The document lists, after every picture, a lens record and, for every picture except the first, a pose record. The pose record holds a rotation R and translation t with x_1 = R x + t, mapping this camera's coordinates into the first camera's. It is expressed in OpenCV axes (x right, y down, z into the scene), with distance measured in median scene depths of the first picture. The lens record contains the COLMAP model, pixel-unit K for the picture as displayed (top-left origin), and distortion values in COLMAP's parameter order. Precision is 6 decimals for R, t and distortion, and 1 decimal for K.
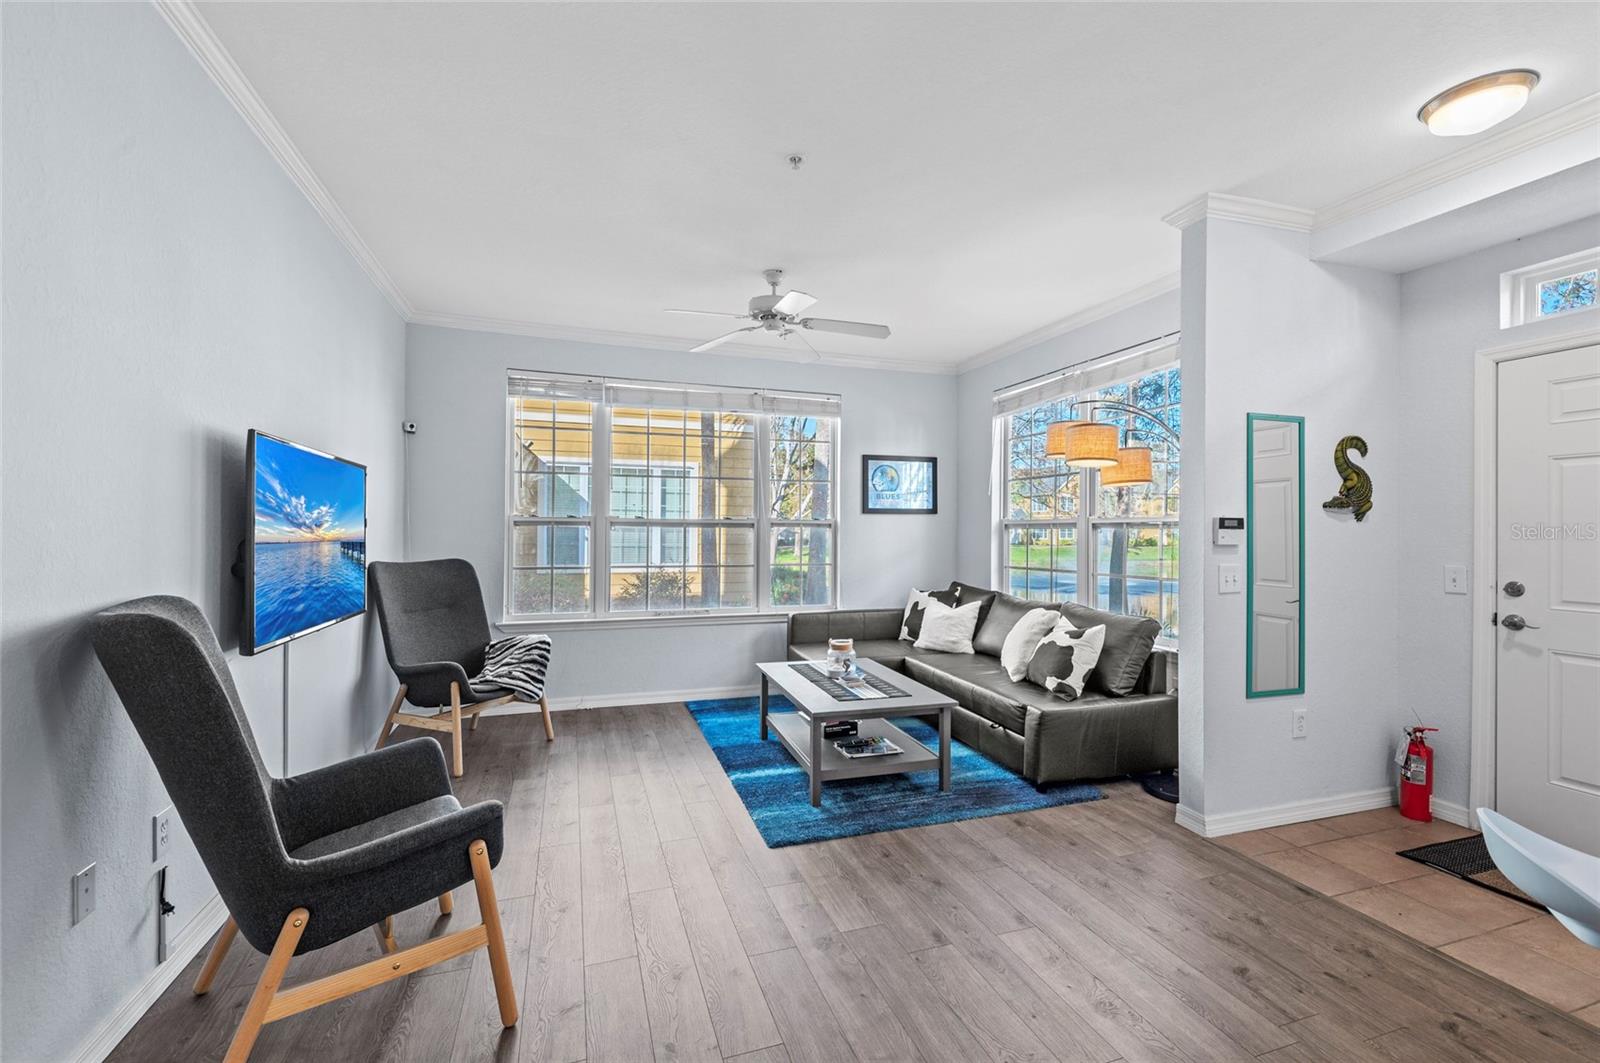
lens RADIAL K [[670.6, 0, 802.3], [0, 670.6, 528.8], [0, 0, 1]] dist [0.018620, -0.007051]
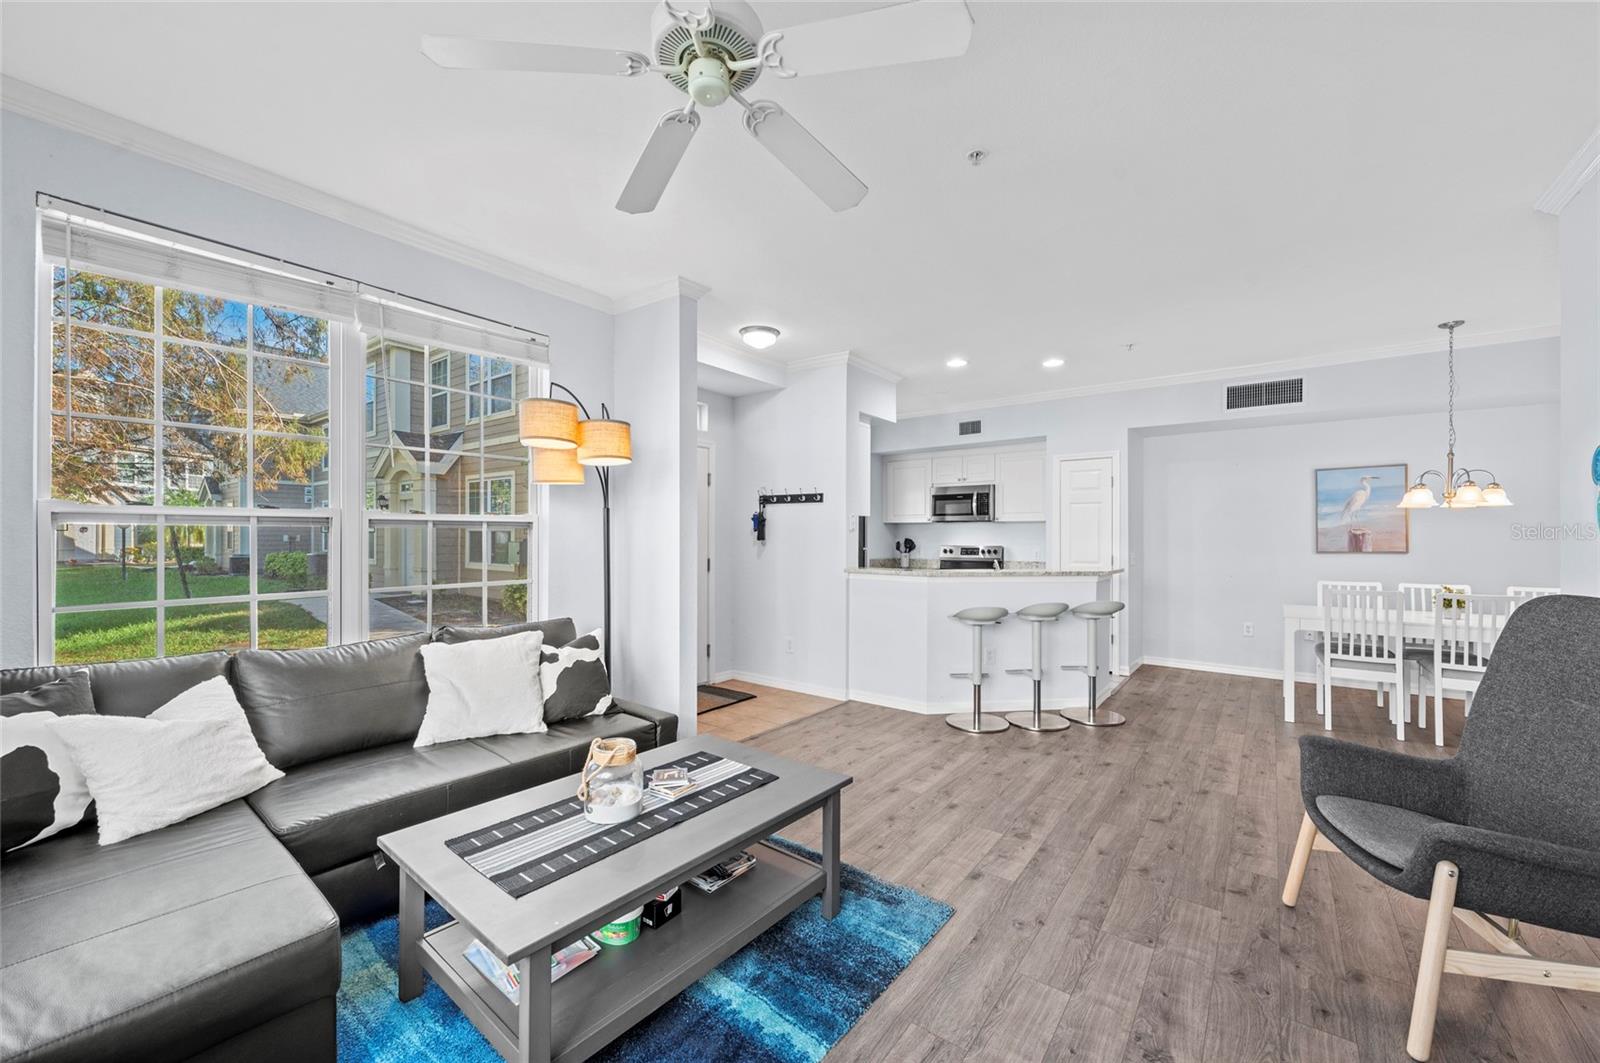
lens RADIAL K [[617.9, 0, 801.7], [0, 617.9, 537.5], [0, 0, 1]] dist [0.013538, -0.006302]
pose [[-0.557596, -0.008970, 0.830064, -0.482378], [-0.010757, 0.999936, 0.003580, 0.004741], [-0.830043, -0.006933, -0.557657, 1.323209]]
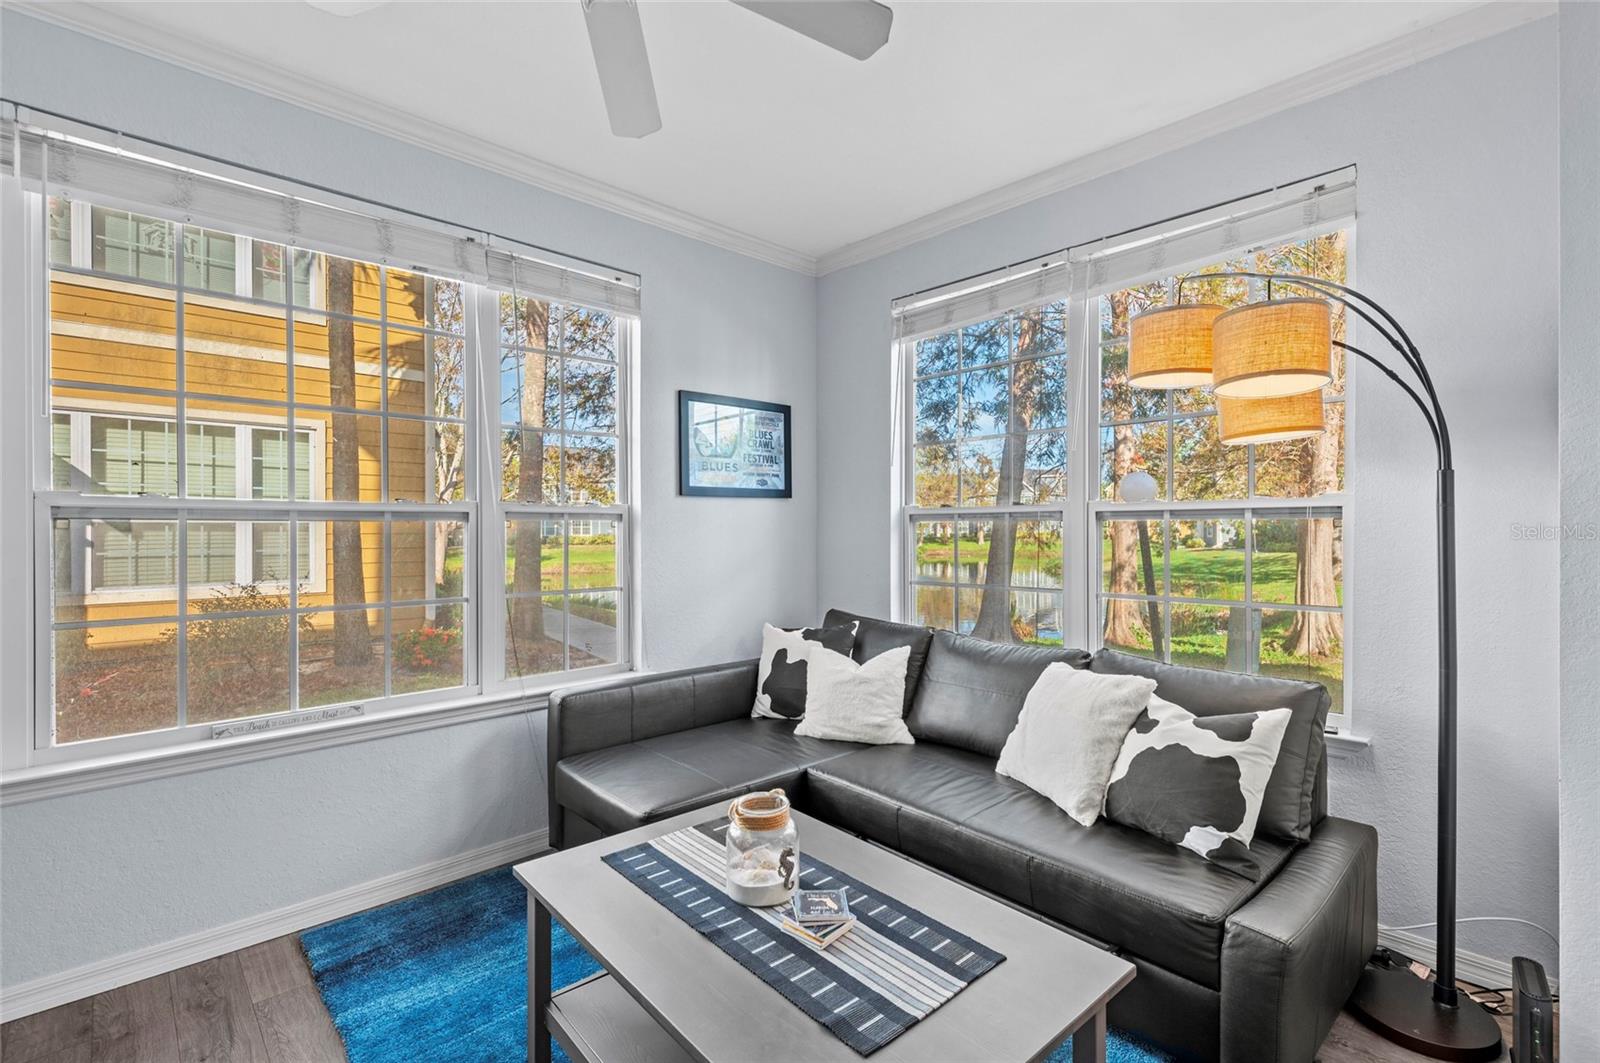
lens RADIAL K [[720.5, 0, 800.0], [0, 720.5, 531.5], [0, 0, 1]] dist [0.017558, 0.000105]
pose [[0.910100, -0.009505, 0.414279, -0.113952], [0.005176, 0.999920, 0.011572, 0.001101], [-0.414356, -0.008388, 0.910076, 0.690622]]
